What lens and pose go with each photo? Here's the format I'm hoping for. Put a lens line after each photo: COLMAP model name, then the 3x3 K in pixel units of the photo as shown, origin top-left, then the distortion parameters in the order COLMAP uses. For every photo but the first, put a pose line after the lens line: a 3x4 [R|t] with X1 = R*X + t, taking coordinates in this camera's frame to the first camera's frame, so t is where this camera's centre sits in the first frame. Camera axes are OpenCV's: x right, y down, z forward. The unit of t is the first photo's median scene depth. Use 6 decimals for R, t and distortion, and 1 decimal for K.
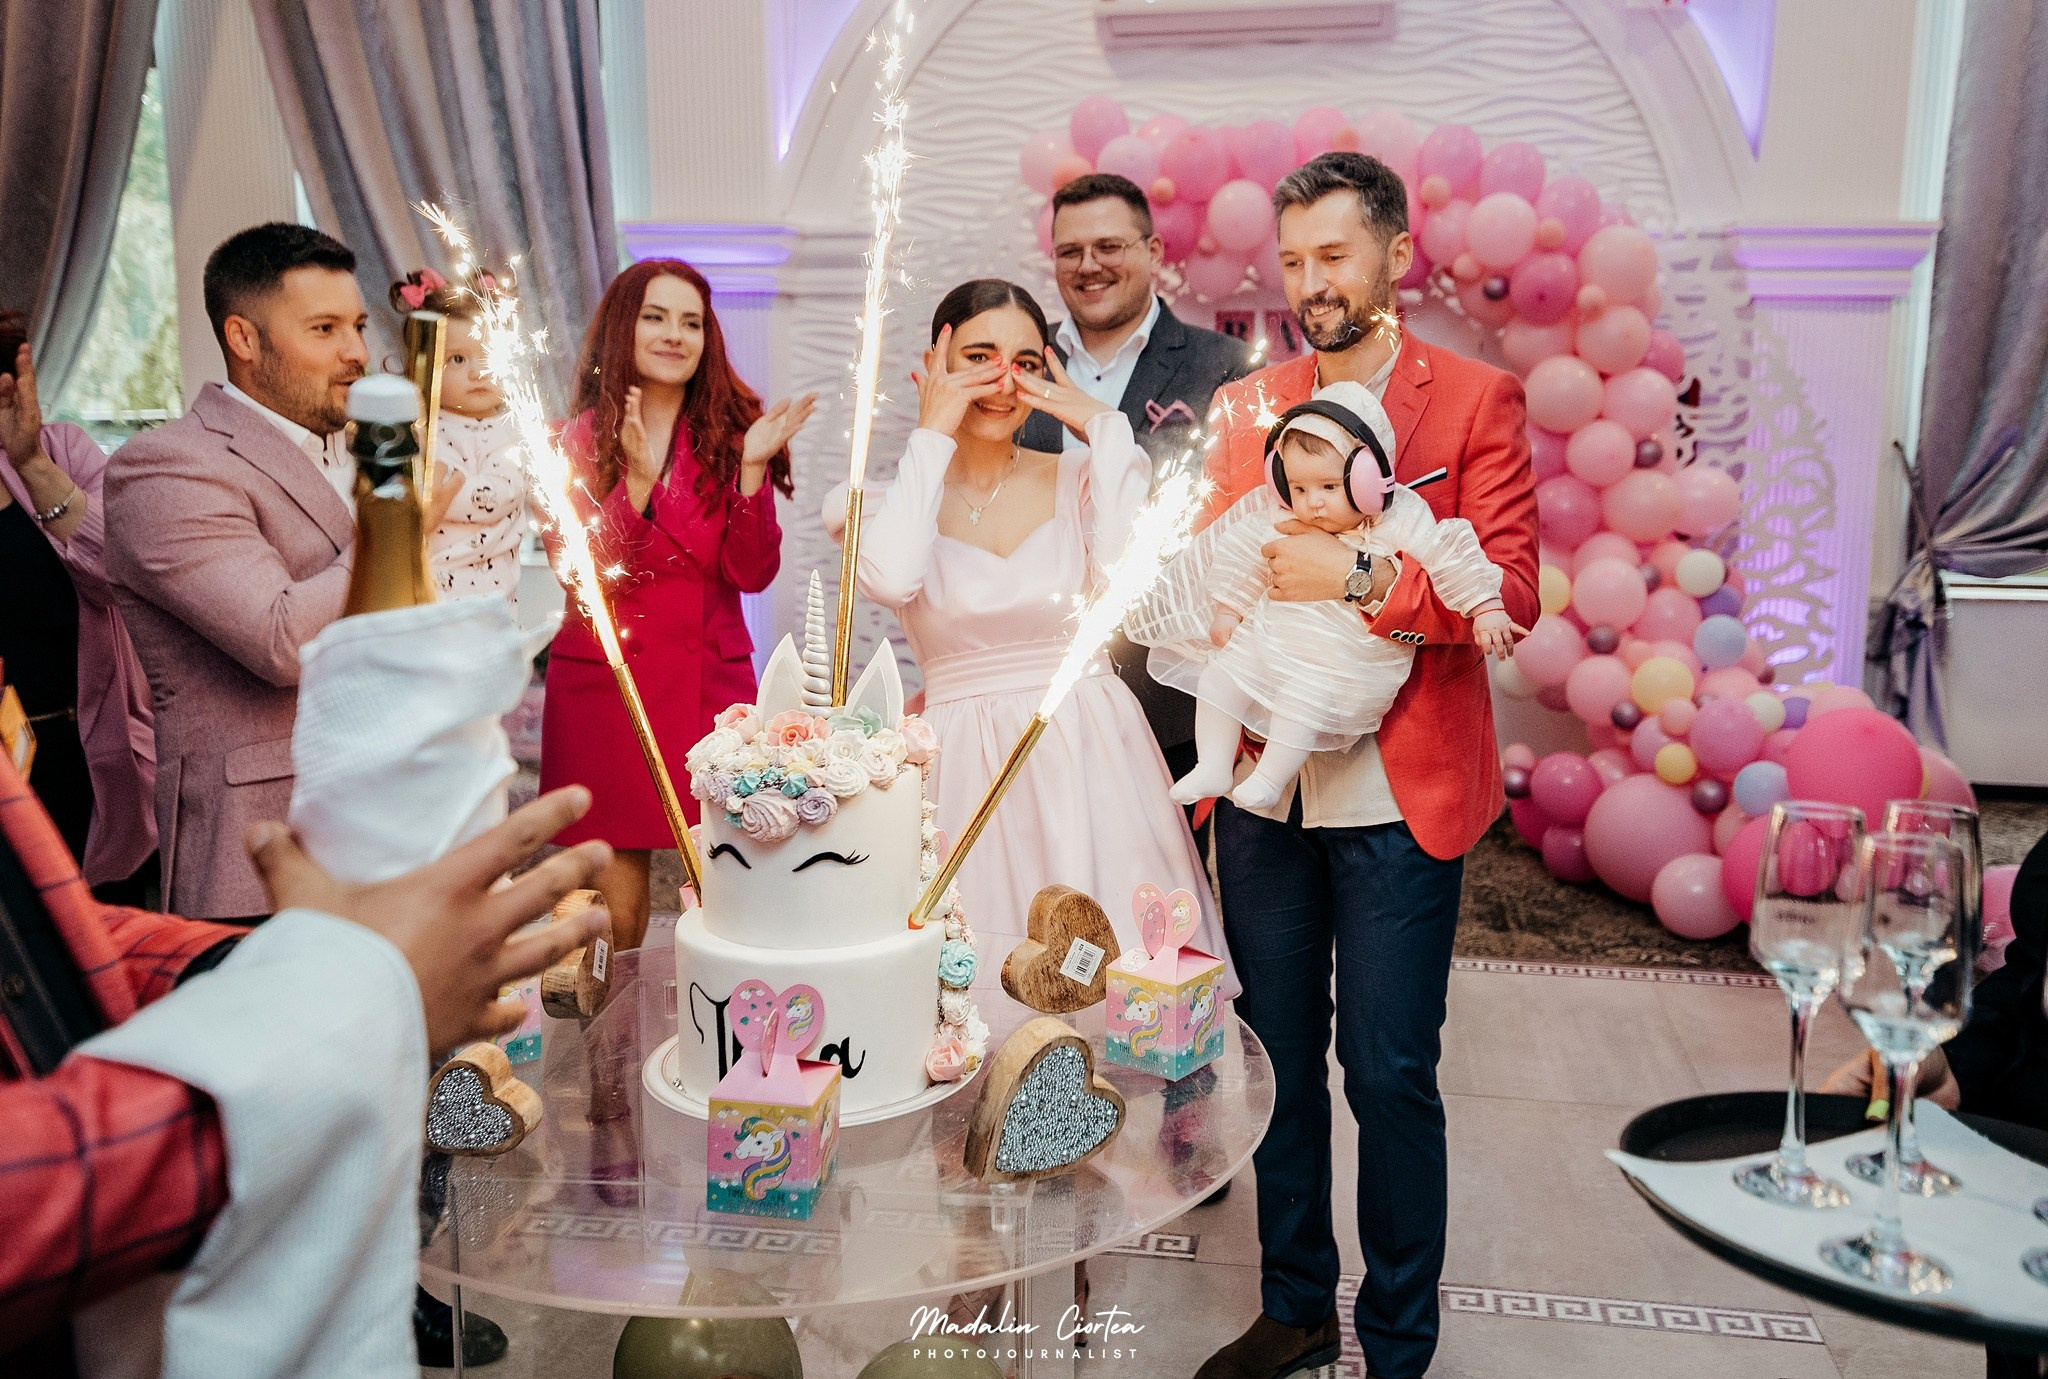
lens RADIAL K [[1805.5, 0, 1101.6], [0, 1805.5, 639.0], [0, 0, 1]] dist [0.032204, -0.004554]
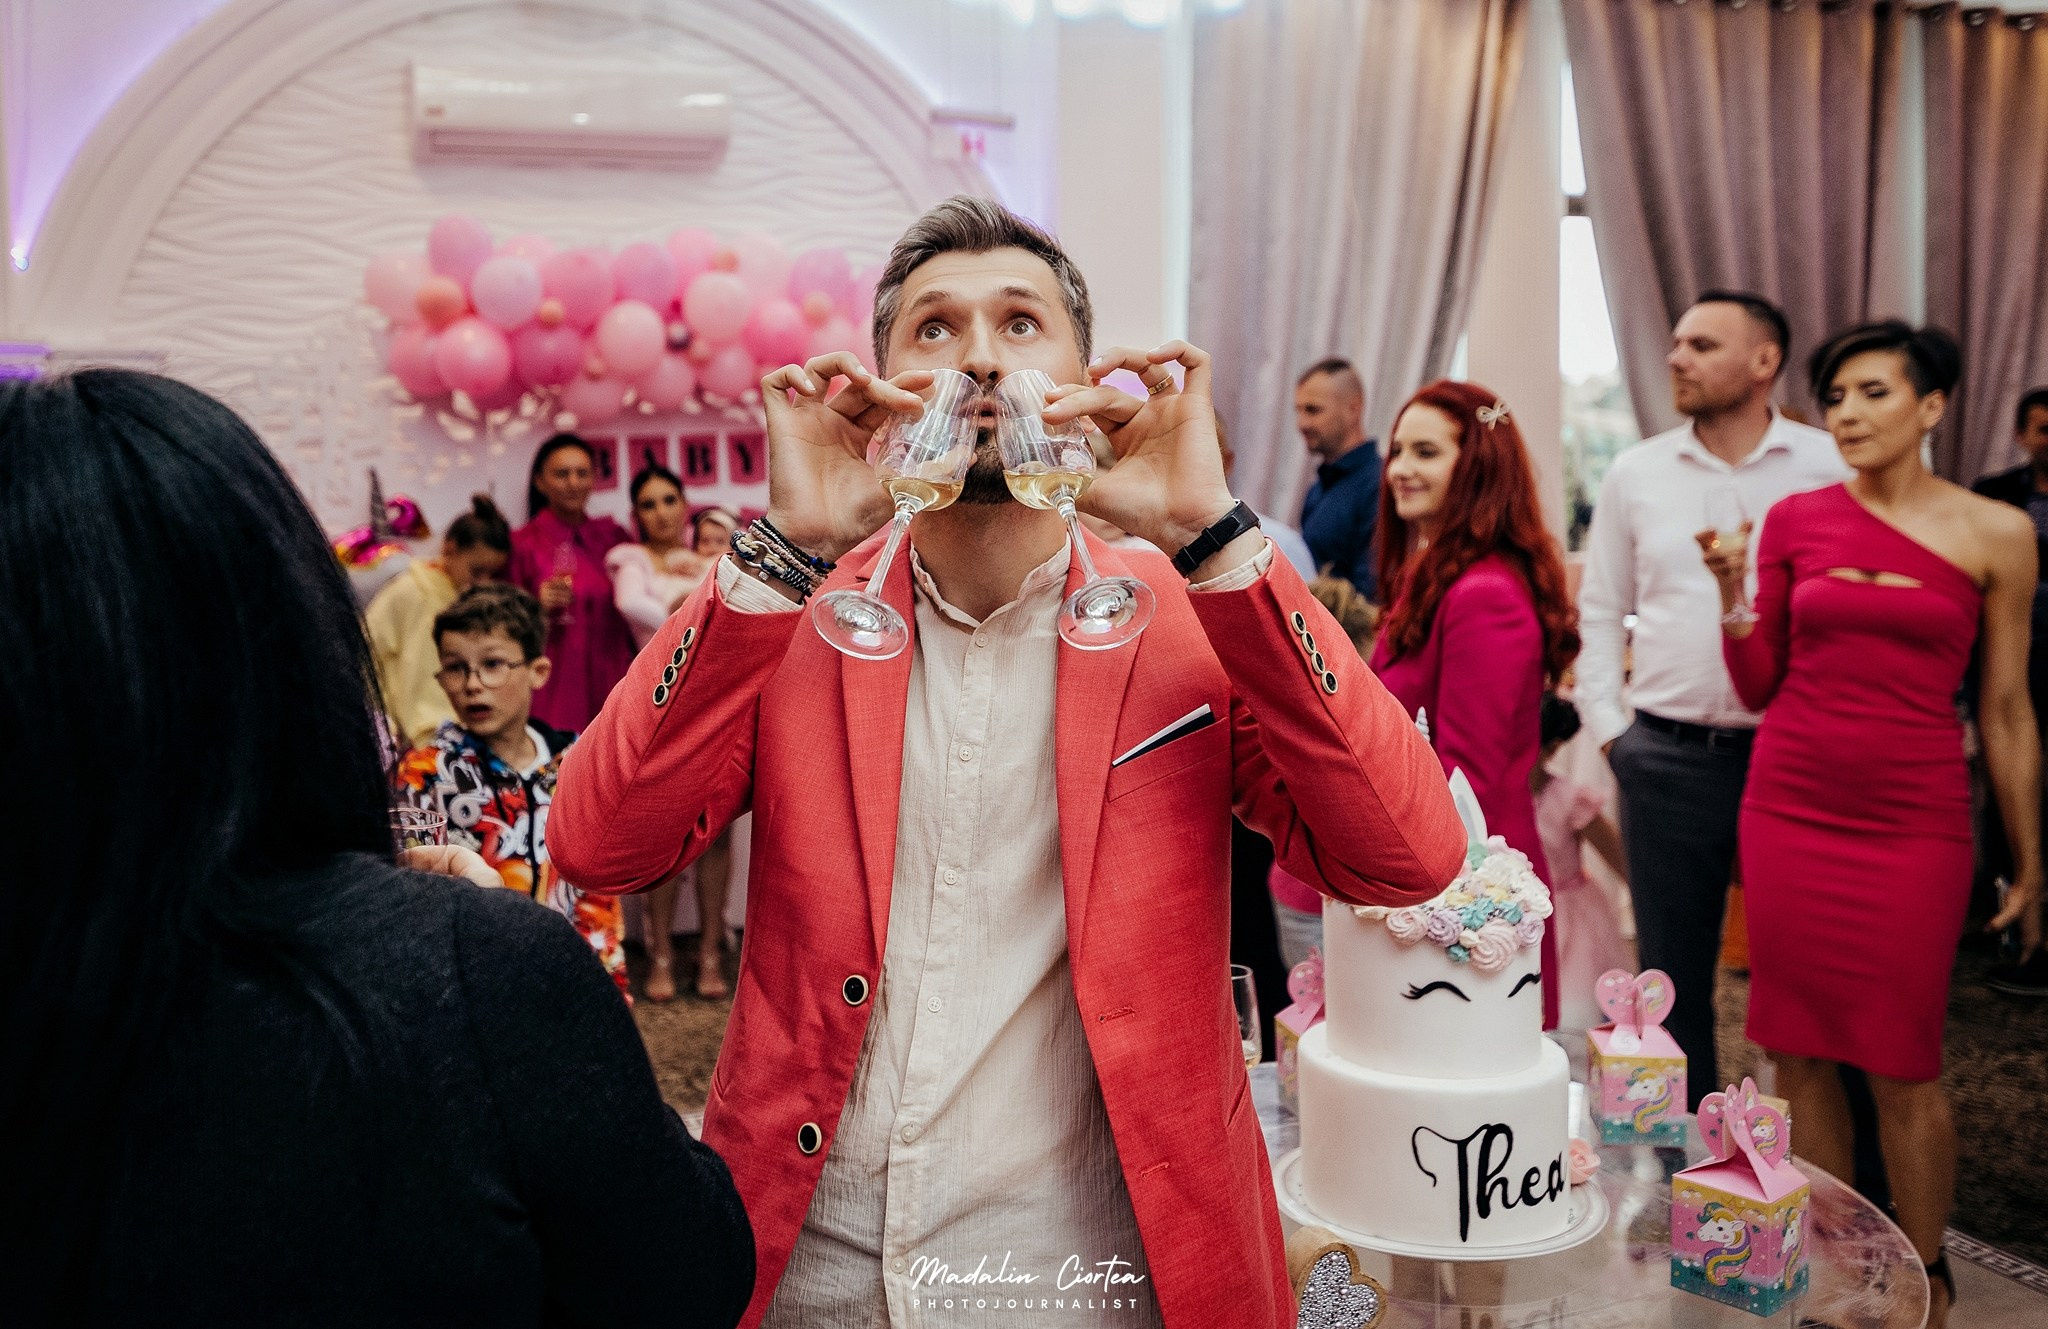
lens RADIAL K [[1870.1, 0, 976.7], [0, 1870.1, 589.3], [0, 0, 1]] dist [0.005314, 0.000000]
pose [[0.882459, -0.046701, 0.468066, -0.307694], [0.090457, 0.993335, -0.071432, -0.017736], [-0.461611, 0.105375, 0.880802, 0.058773]]
